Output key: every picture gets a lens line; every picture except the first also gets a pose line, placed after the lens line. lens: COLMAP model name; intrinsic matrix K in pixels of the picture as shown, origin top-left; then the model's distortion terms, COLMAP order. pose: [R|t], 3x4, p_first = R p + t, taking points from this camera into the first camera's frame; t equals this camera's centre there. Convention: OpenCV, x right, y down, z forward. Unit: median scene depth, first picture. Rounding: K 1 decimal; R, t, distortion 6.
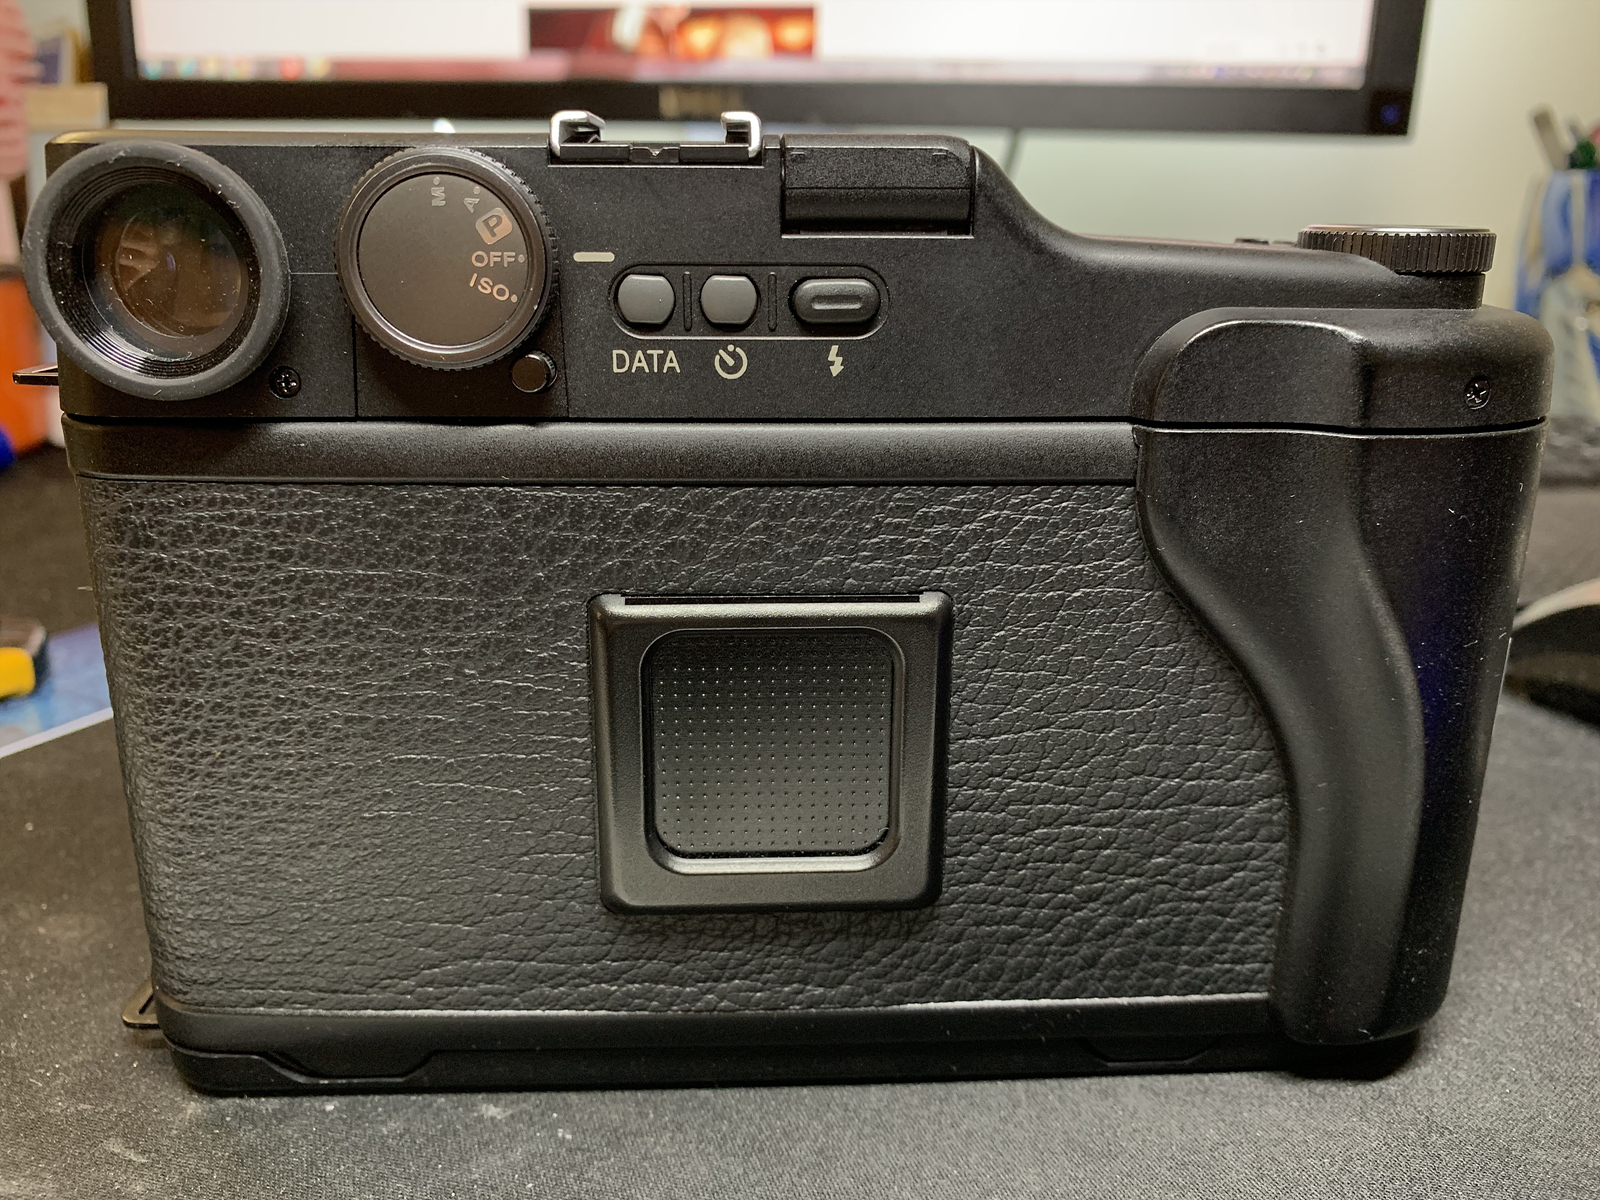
lens RADIAL K [[1218.9, 0, 800.0], [0, 1218.9, 600.0], [0, 0, 1]] dist [-0.067966, 0.039356]
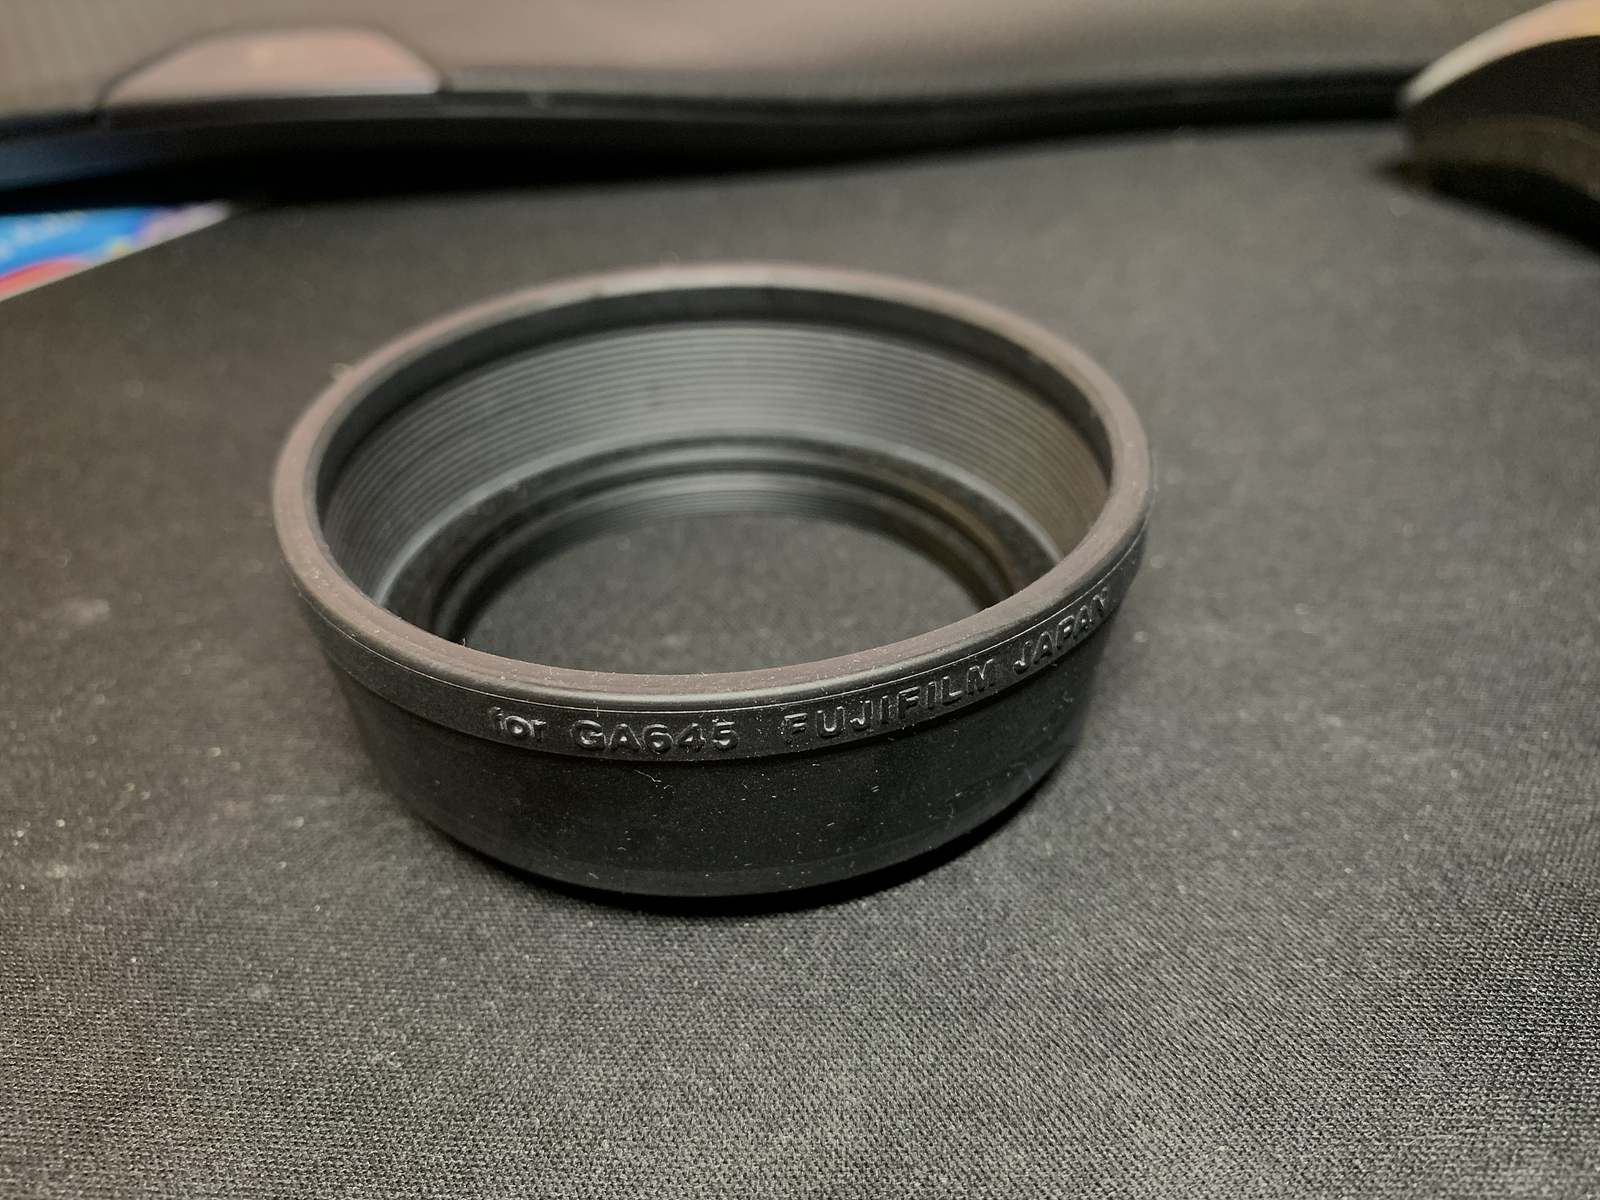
lens RADIAL K [[1218.9, 0, 800.0], [0, 1218.9, 600.0], [0, 0, 1]] dist [-0.067966, 0.039356]
pose [[0.980733, -0.125945, 0.149337, 0.110014], [0.066319, 0.933684, 0.351902, 0.063362], [-0.183754, -0.335218, 0.924047, 0.523942]]
